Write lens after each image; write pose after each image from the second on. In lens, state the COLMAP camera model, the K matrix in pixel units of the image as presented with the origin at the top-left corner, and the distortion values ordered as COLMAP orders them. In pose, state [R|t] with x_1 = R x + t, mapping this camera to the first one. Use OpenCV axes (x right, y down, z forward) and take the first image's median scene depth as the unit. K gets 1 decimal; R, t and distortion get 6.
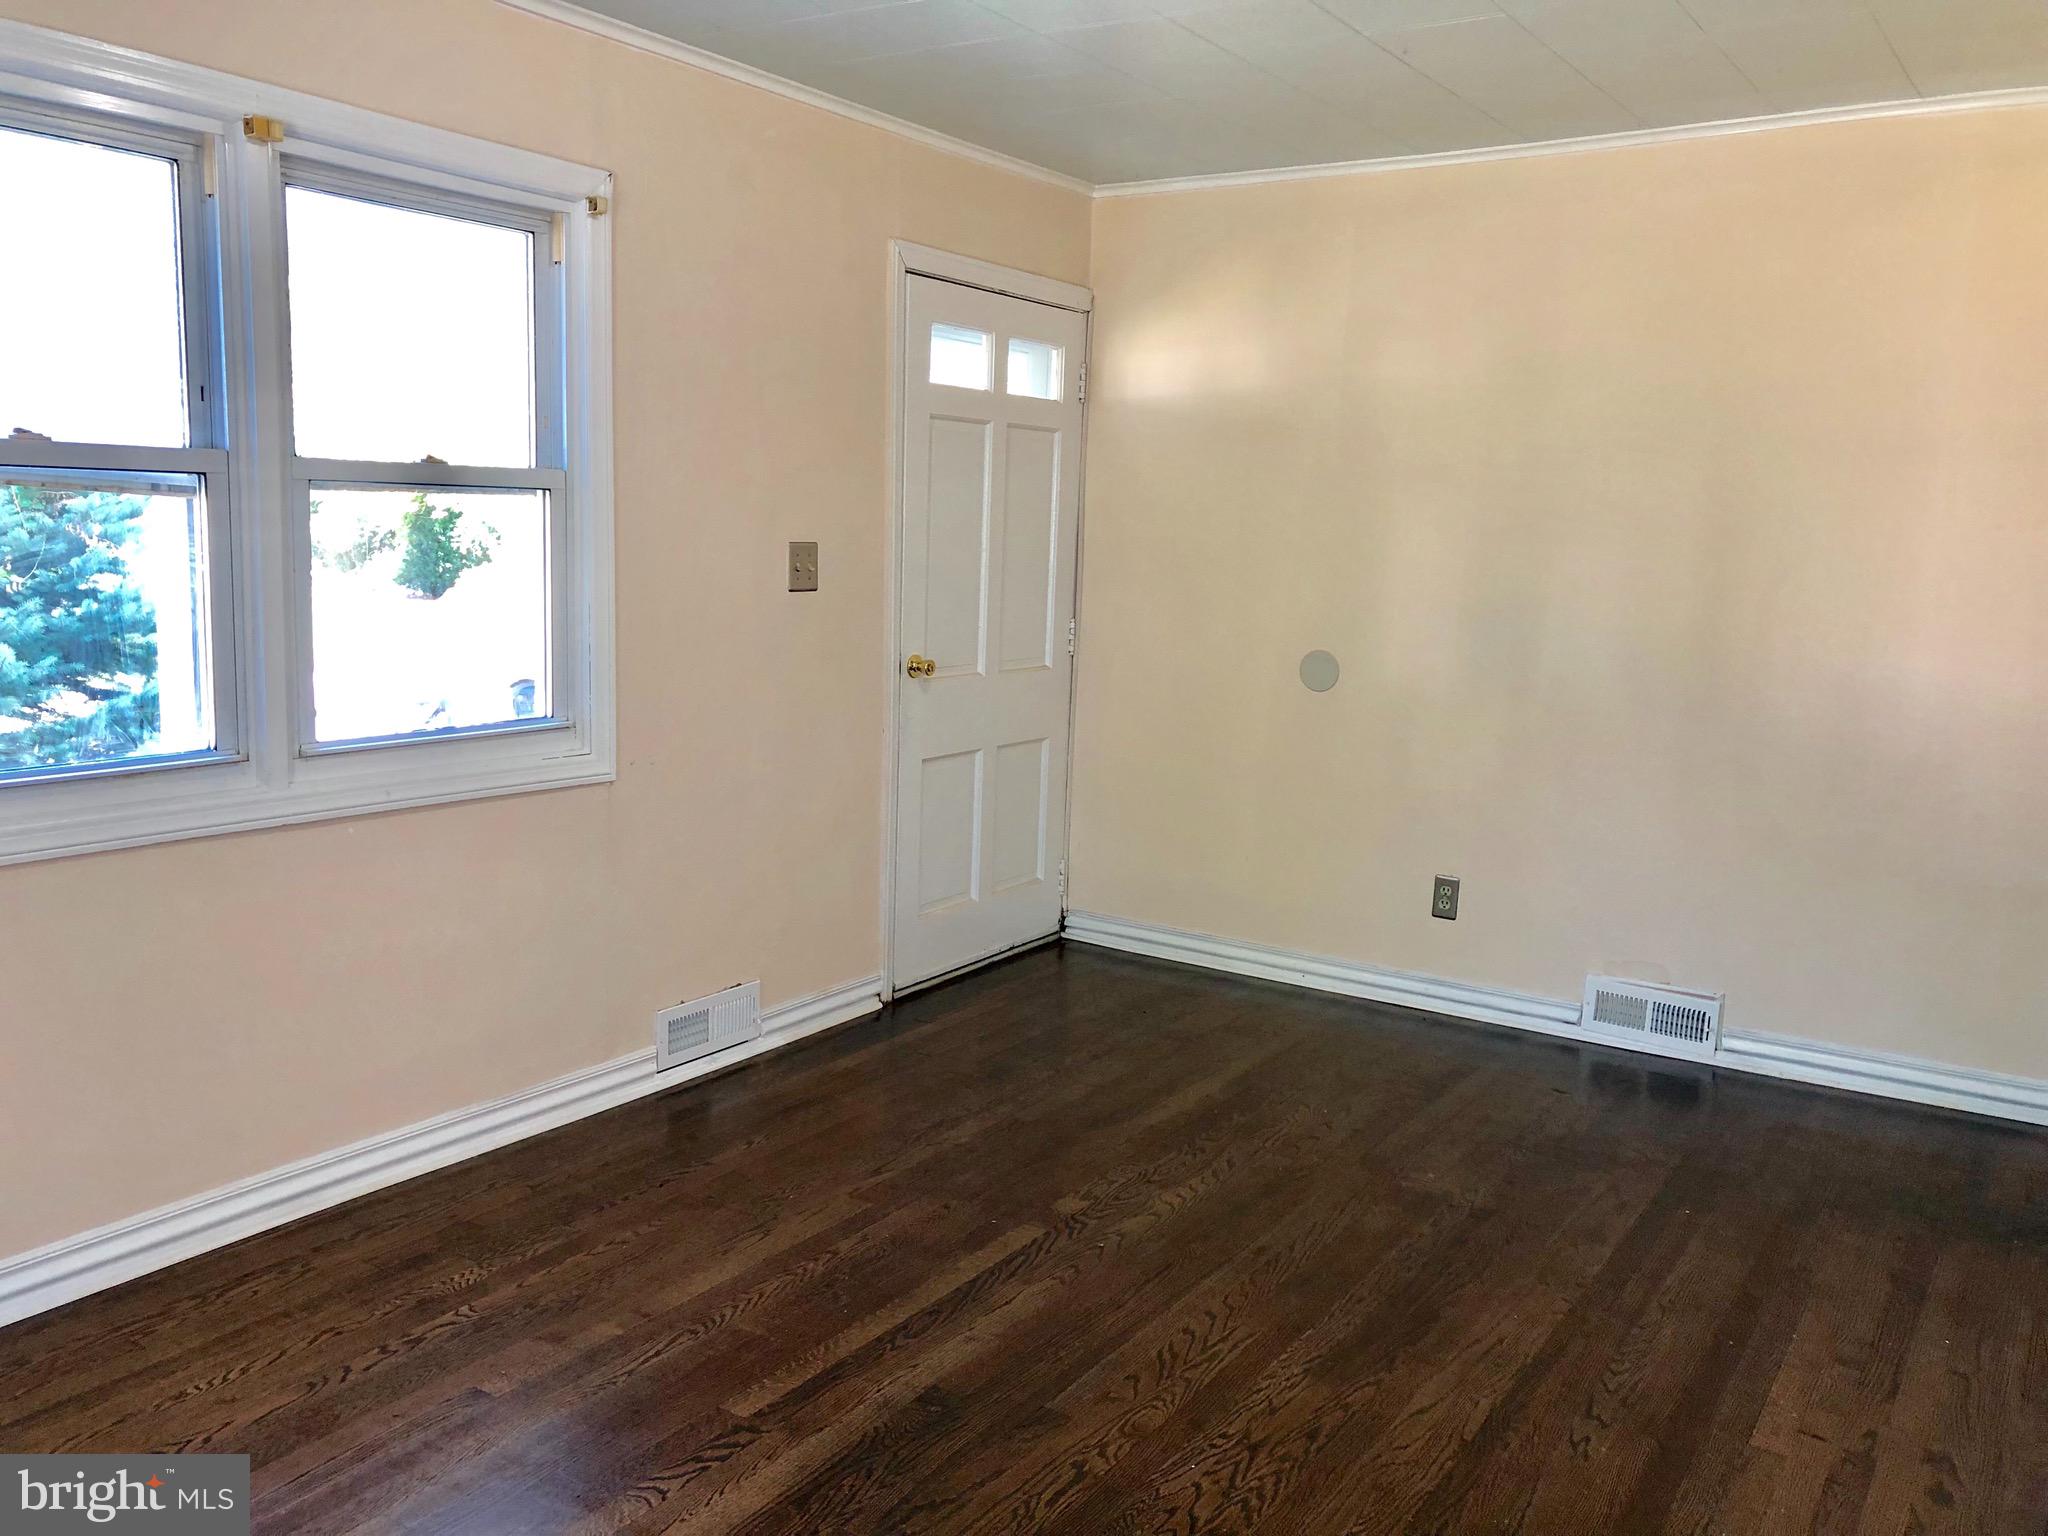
lens RADIAL K [[1694.5, 0, 1021.4], [0, 1694.5, 781.1], [0, 0, 1]] dist [0.034294, -0.045553]
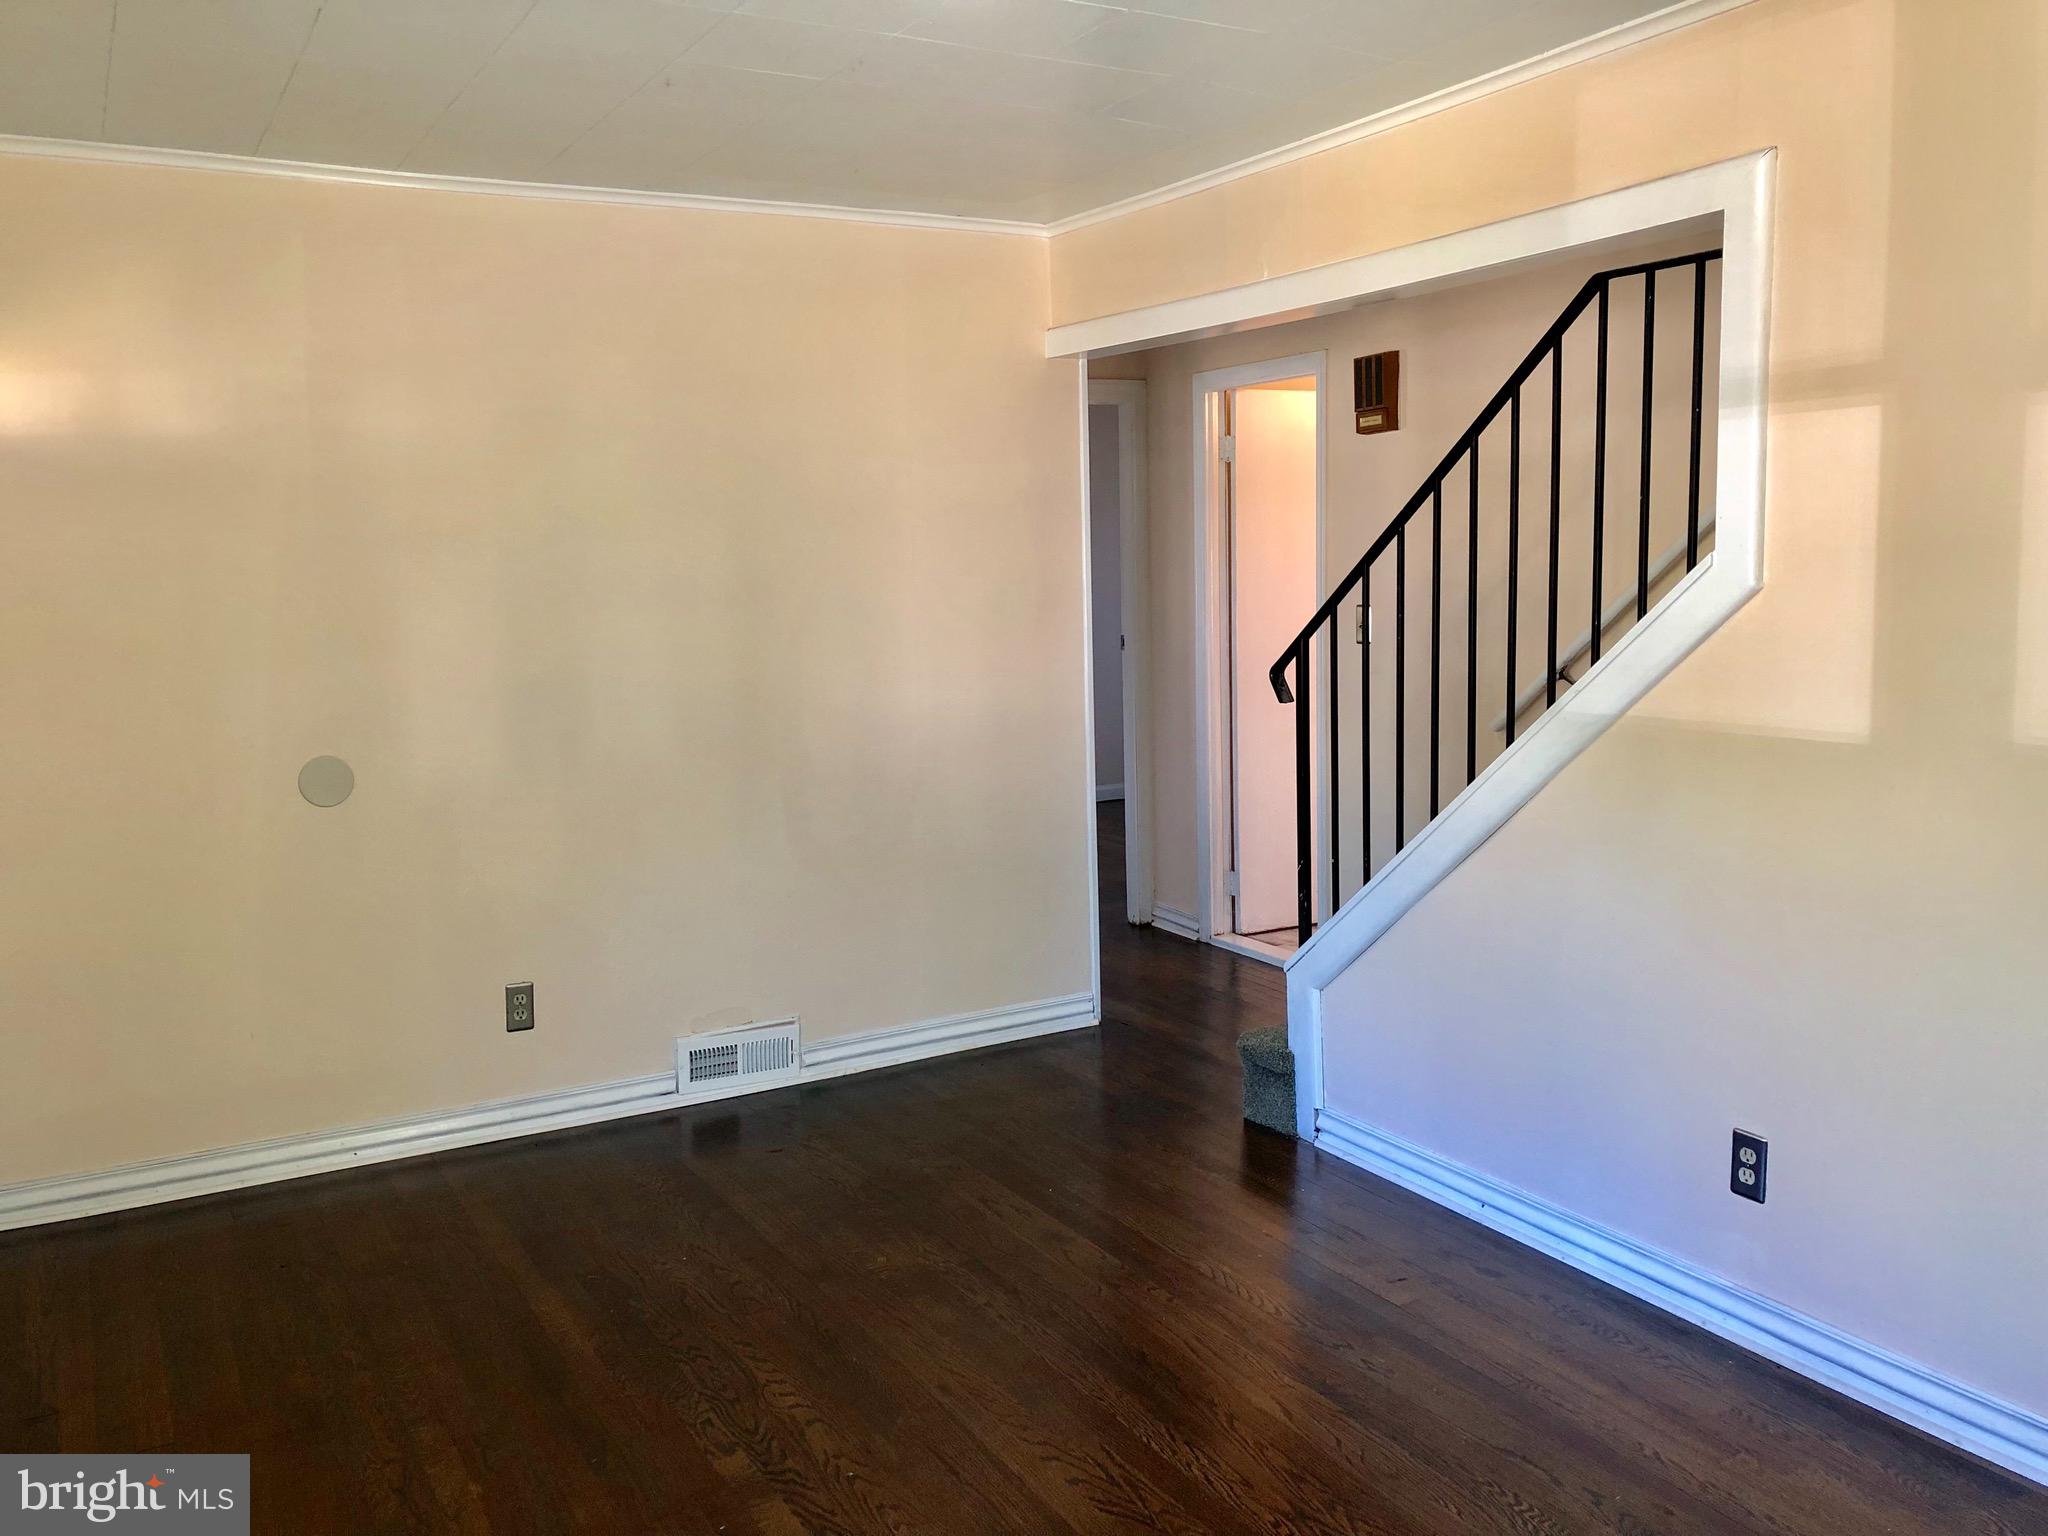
lens RADIAL K [[1694.5, 0, 1028.2], [0, 1694.5, 759.4], [0, 0, 1]] dist [0.034294, -0.045553]
pose [[0.449037, -0.147926, 0.881183, -0.430742], [0.174053, 0.981790, 0.076120, -0.087496], [-0.876397, 0.119192, 0.466607, 0.350254]]
